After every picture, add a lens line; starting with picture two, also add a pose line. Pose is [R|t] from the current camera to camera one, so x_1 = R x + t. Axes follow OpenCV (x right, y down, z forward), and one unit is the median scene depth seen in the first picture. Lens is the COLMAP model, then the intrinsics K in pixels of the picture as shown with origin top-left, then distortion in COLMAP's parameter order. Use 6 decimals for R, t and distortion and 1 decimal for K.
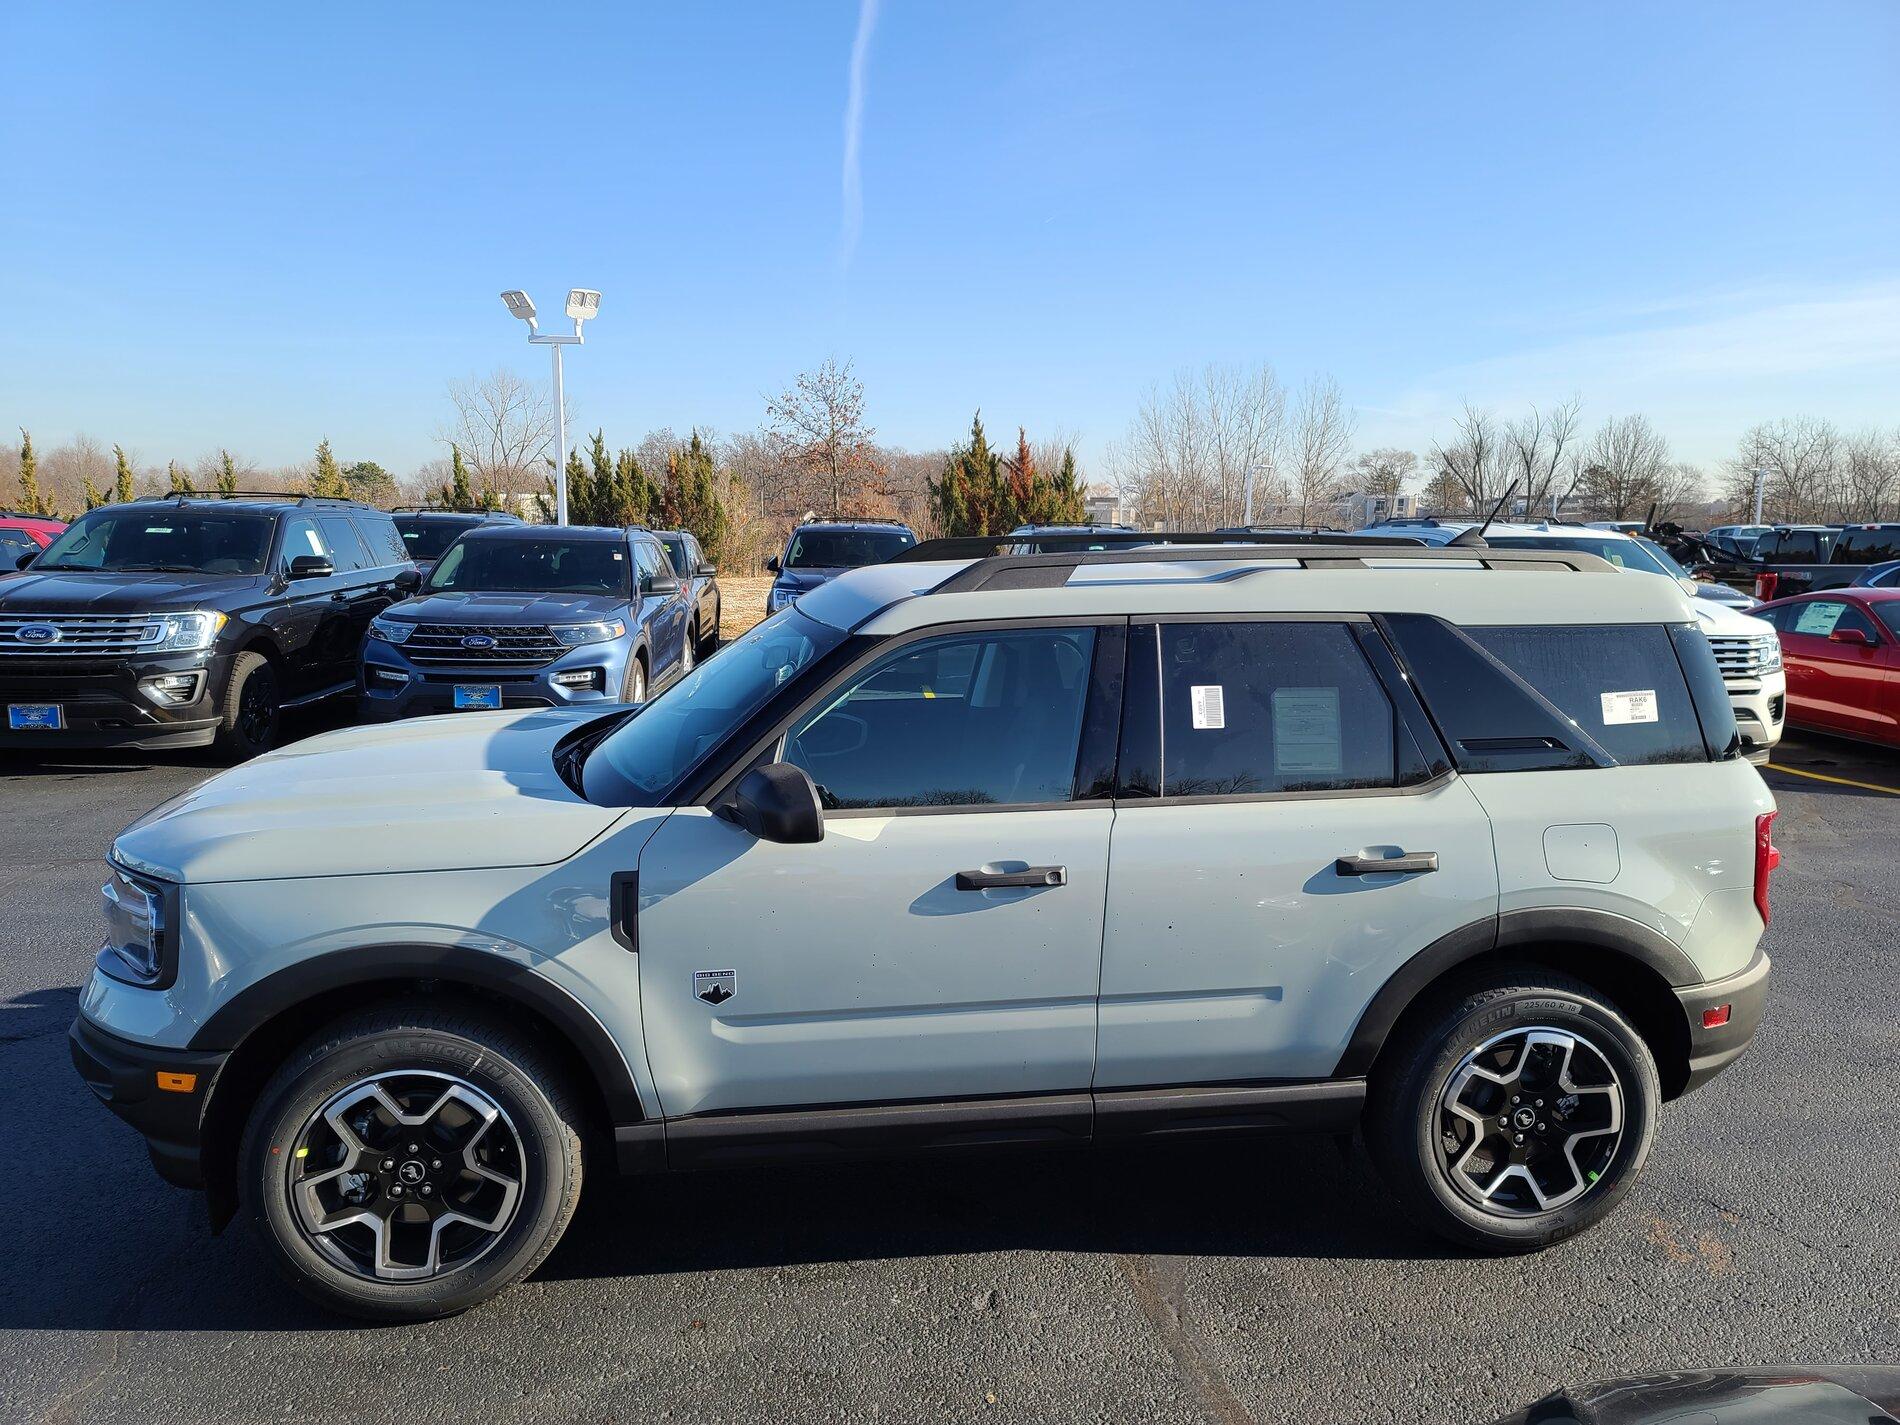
lens RADIAL K [[1383.2, 0, 932.3], [0, 1383.2, 714.6], [0, 0, 1]] dist [0.079966, -0.054542]
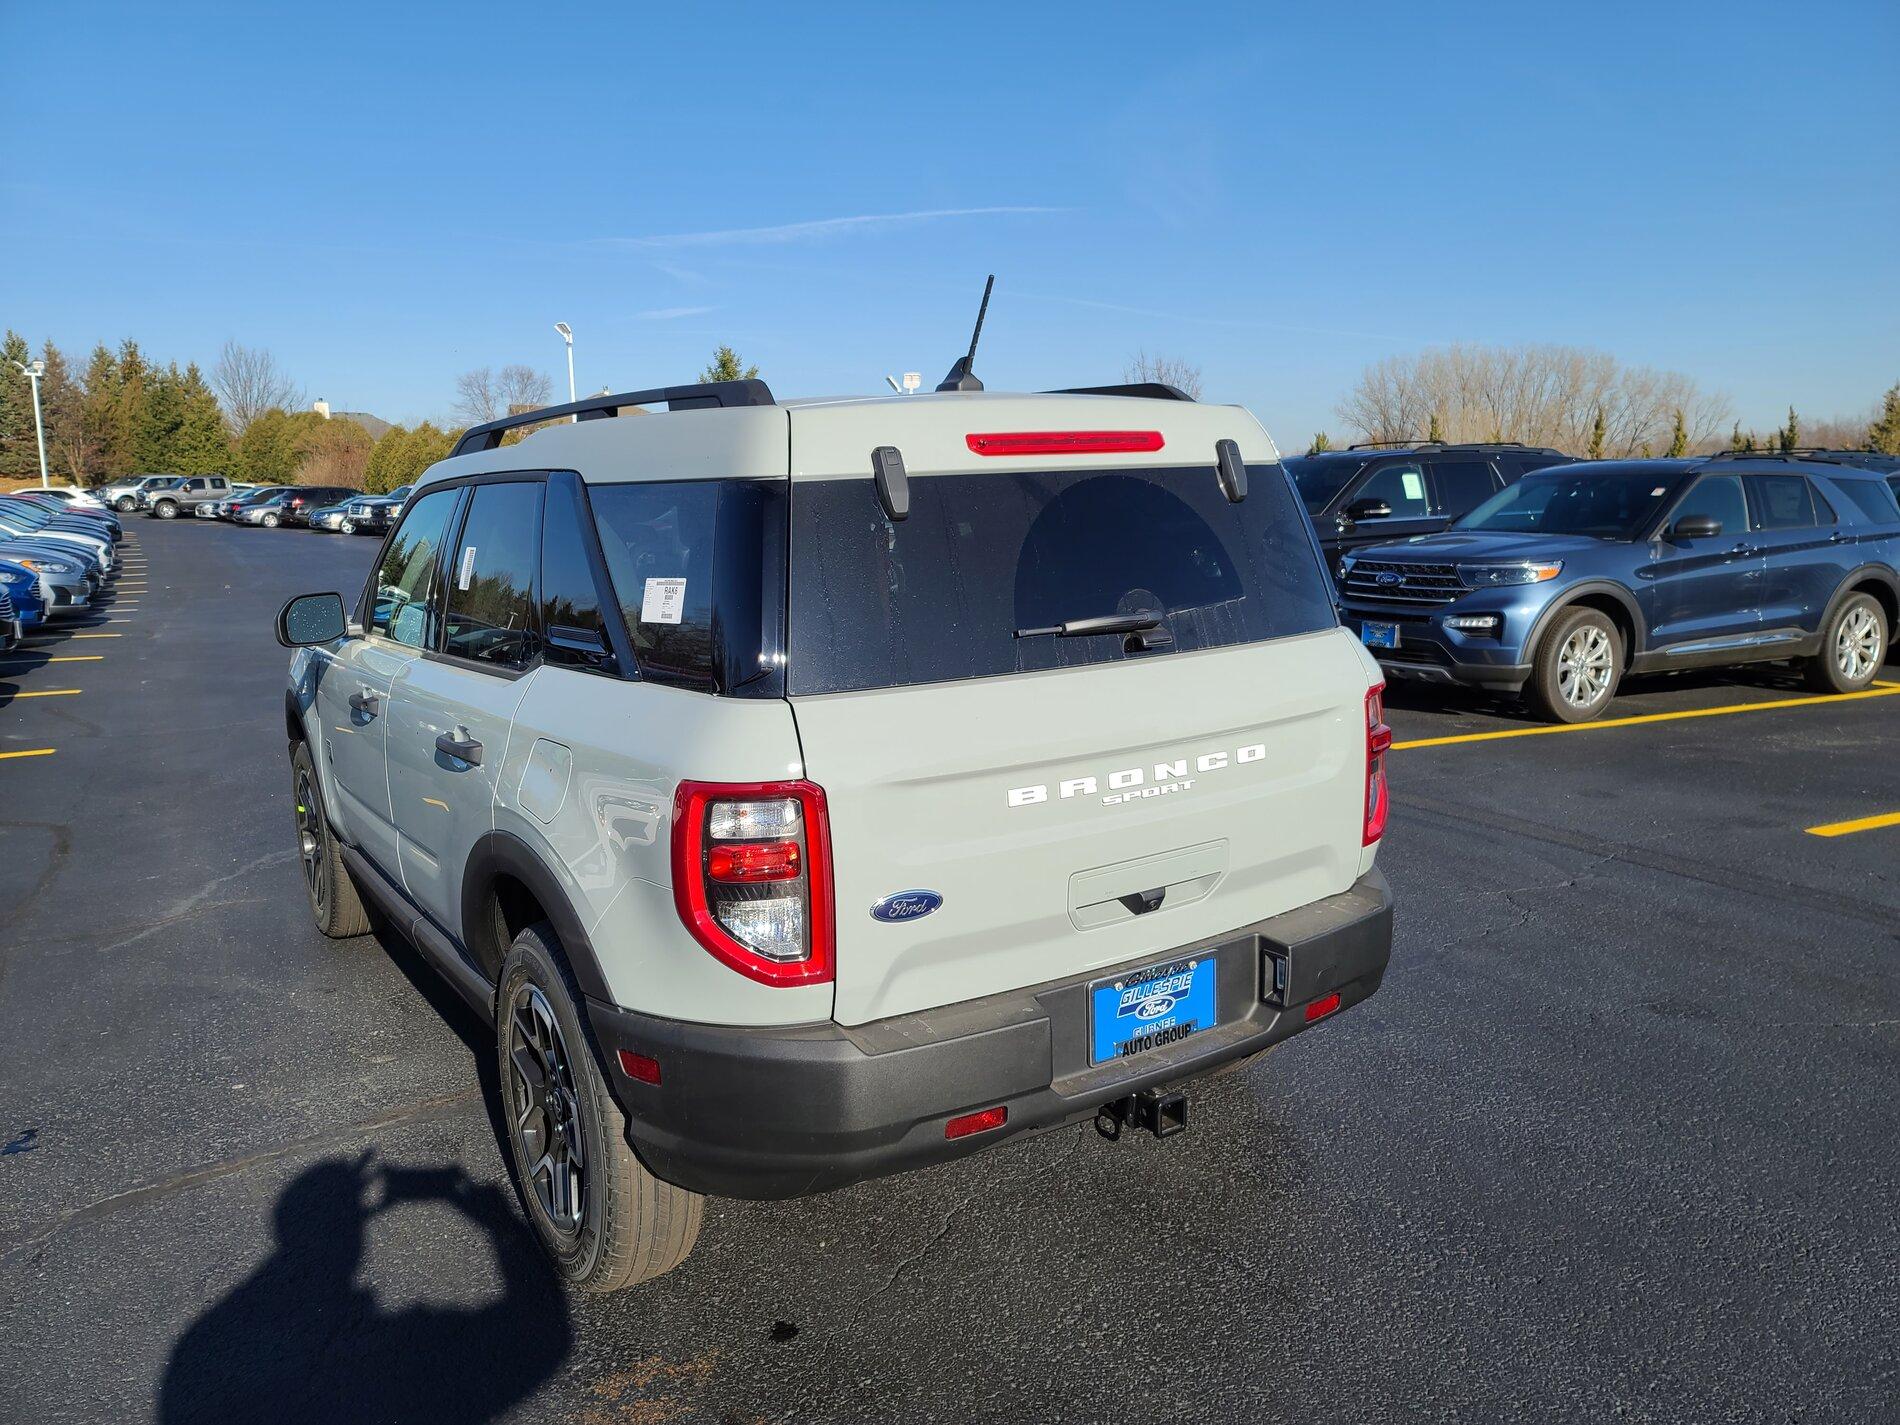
lens RADIAL K [[1390.8, 0, 965.0], [0, 1390.8, 706.1], [0, 0, 1]] dist [0.081576, -0.063125]
pose [[0.440749, 0.119847, -0.889594, 1.245670], [-0.109502, 0.990824, 0.079232, -0.025731], [0.890926, 0.062491, 0.449828, 0.866240]]
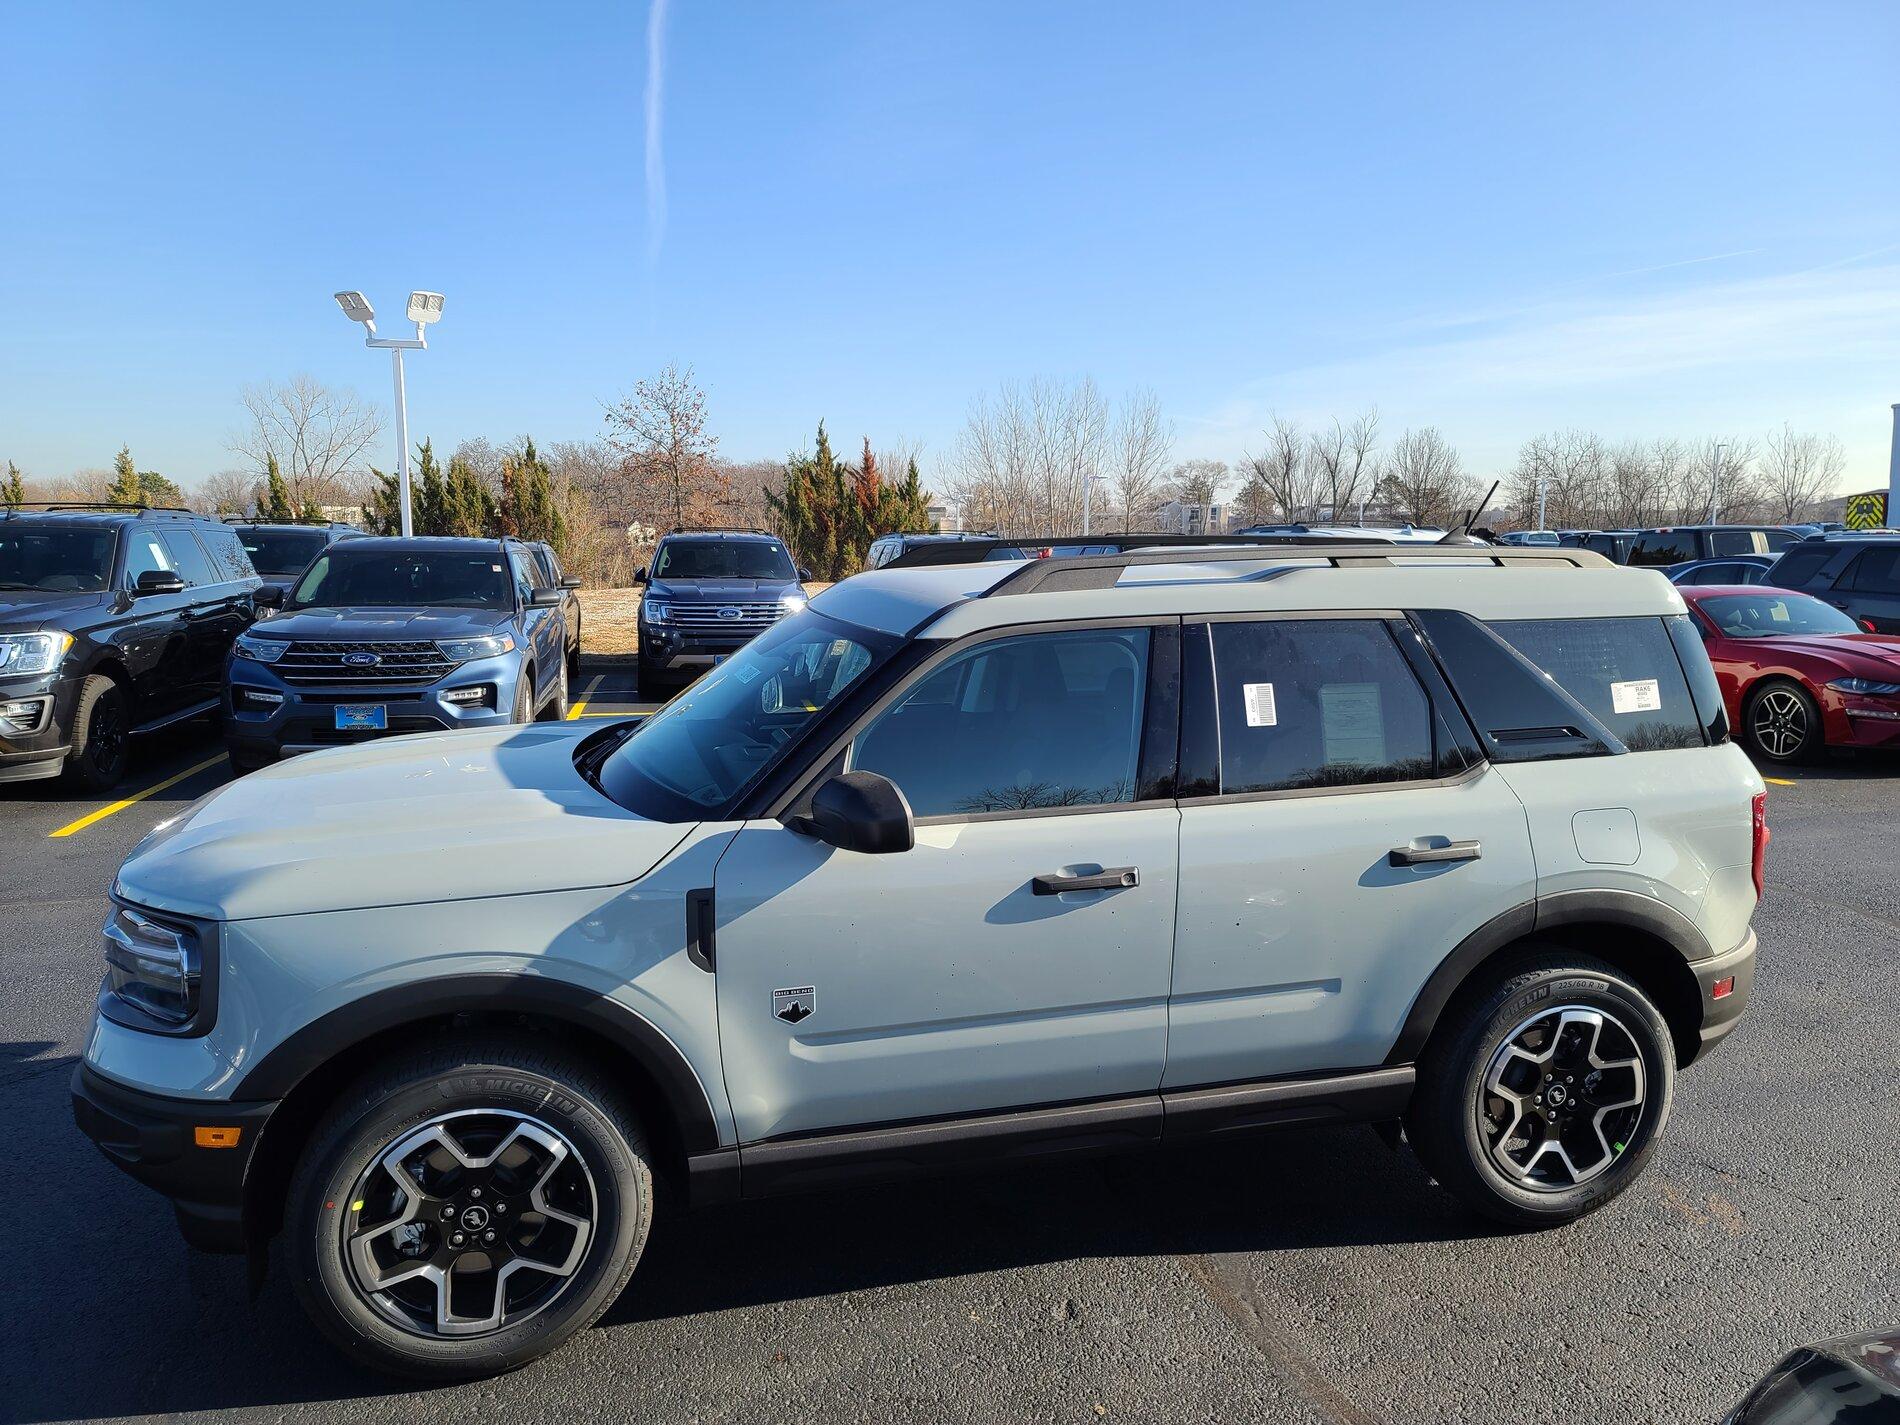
lens RADIAL K [[1383.2, 0, 932.3], [0, 1383.2, 714.6], [0, 0, 1]] dist [0.079966, -0.054542]
pose [[0.992411, -0.023847, 0.120628, -0.158410], [0.024715, 0.999678, -0.005707, 0.001772], [-0.120453, 0.008645, 0.992681, 0.026445]]
